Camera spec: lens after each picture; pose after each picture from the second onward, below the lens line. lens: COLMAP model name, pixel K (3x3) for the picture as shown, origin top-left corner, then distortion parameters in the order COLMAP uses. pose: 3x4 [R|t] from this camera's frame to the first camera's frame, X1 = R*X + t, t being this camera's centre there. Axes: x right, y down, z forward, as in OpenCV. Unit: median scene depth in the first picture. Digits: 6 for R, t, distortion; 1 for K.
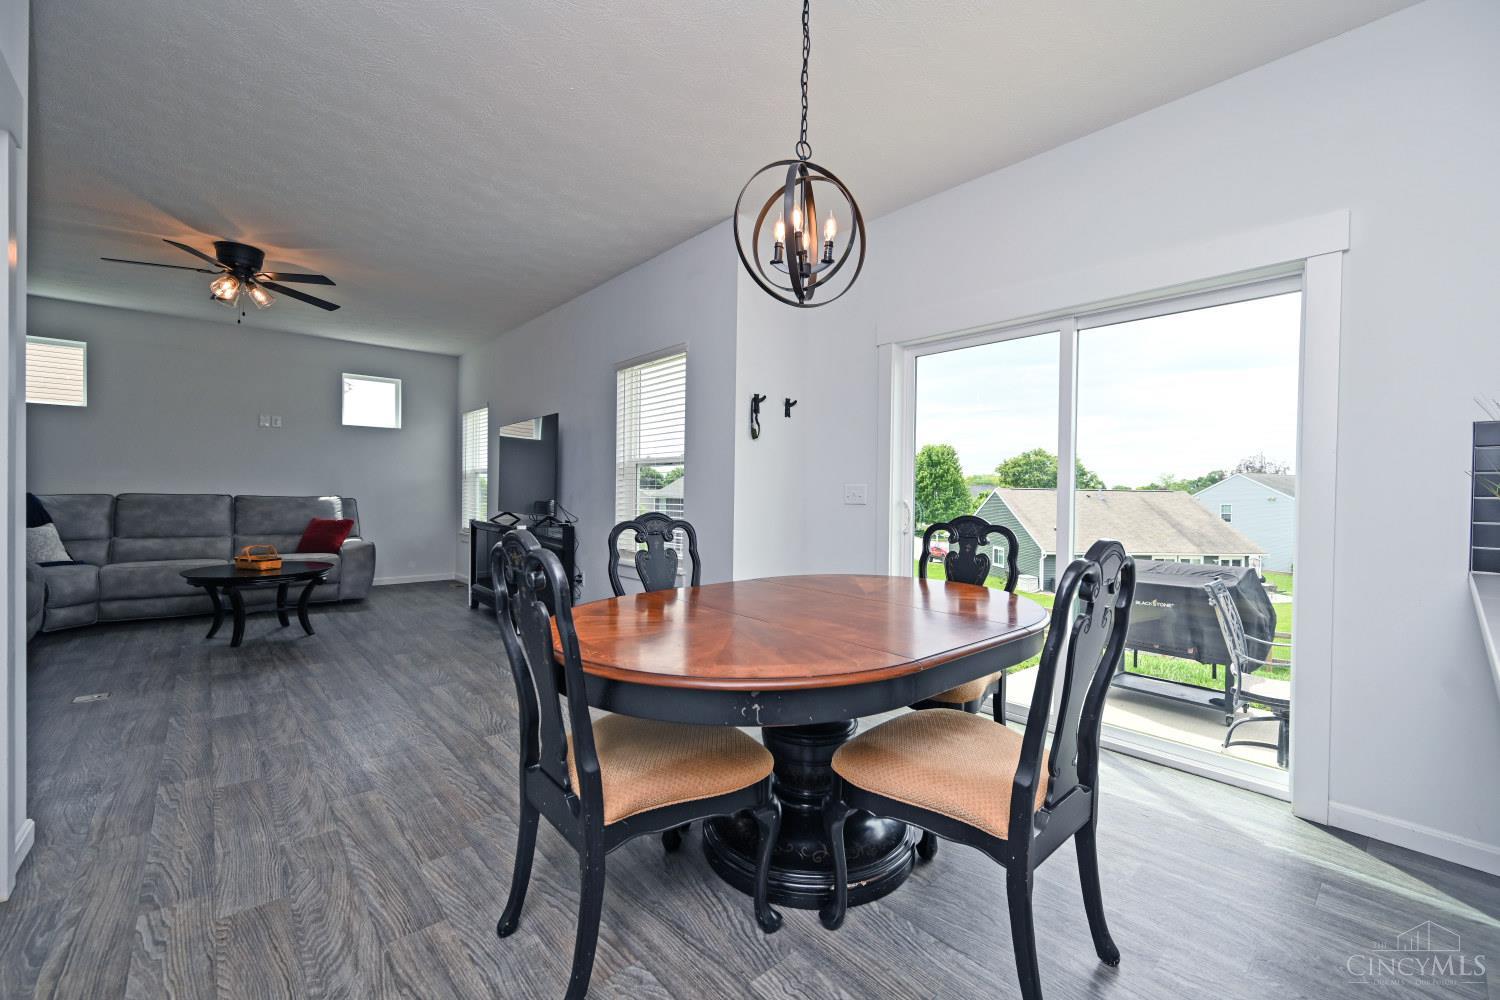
lens RADIAL K [[606.7, 0, 760.8], [0, 606.7, 502.6], [0, 0, 1]] dist [0.003990, -0.000213]
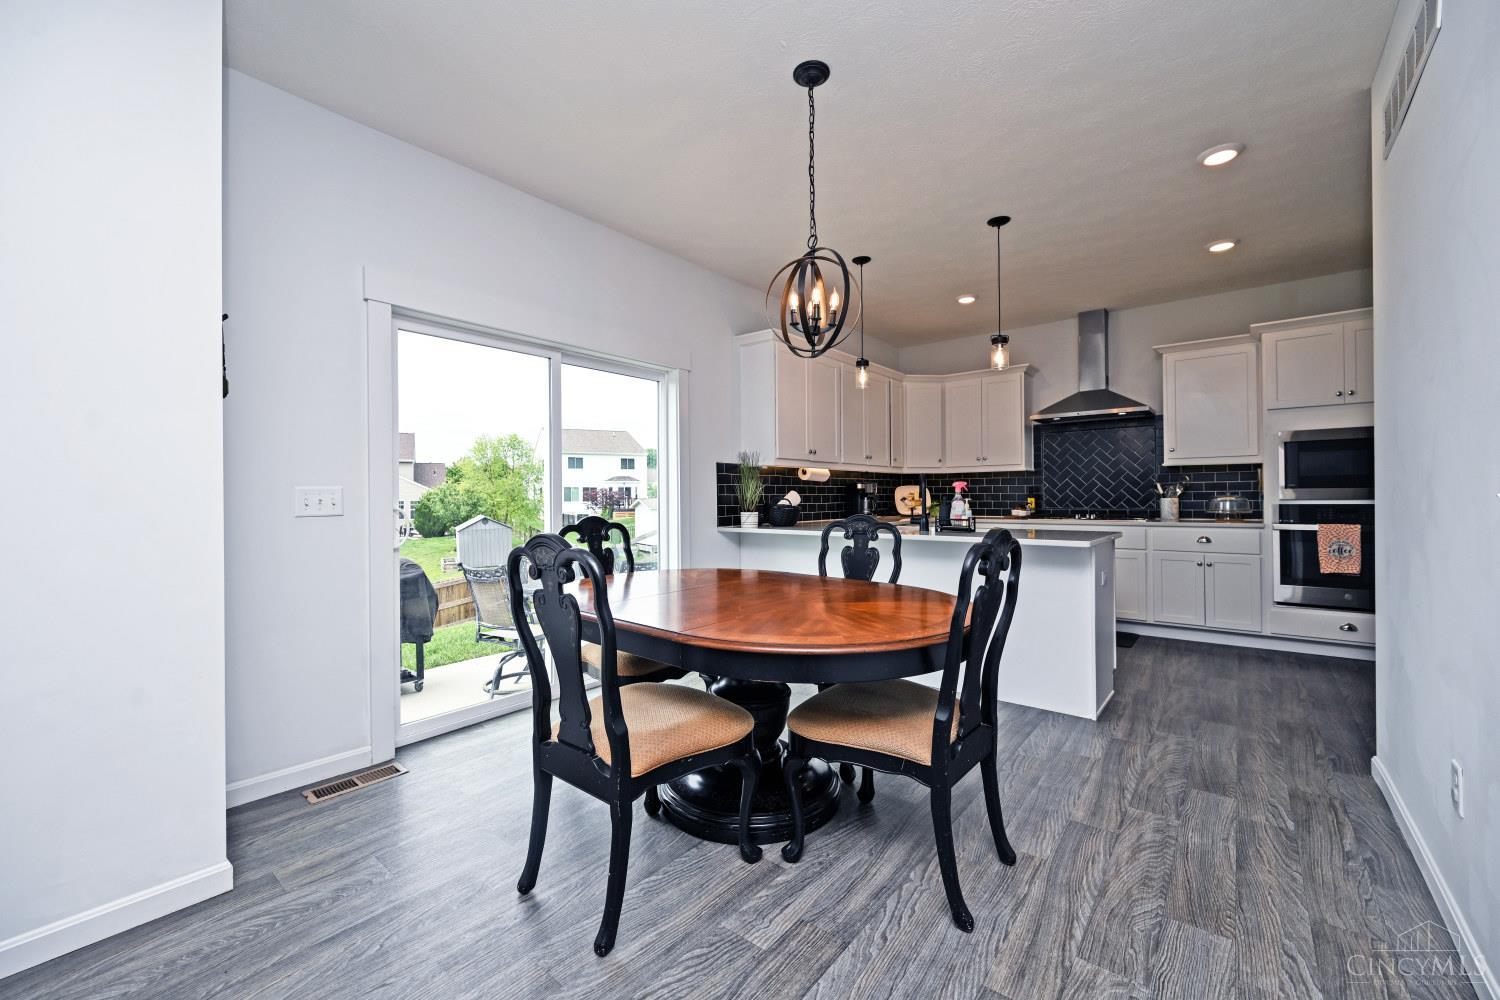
lens RADIAL K [[606.7, 0, 743.8], [0, 606.7, 498.0], [0, 0, 1]] dist [0.003990, -0.000213]
pose [[-0.145098, -0.015109, 0.989302, -1.090685], [0.025397, 0.999497, 0.018989, -0.036810], [-0.989091, 0.027881, -0.144641, 1.193536]]
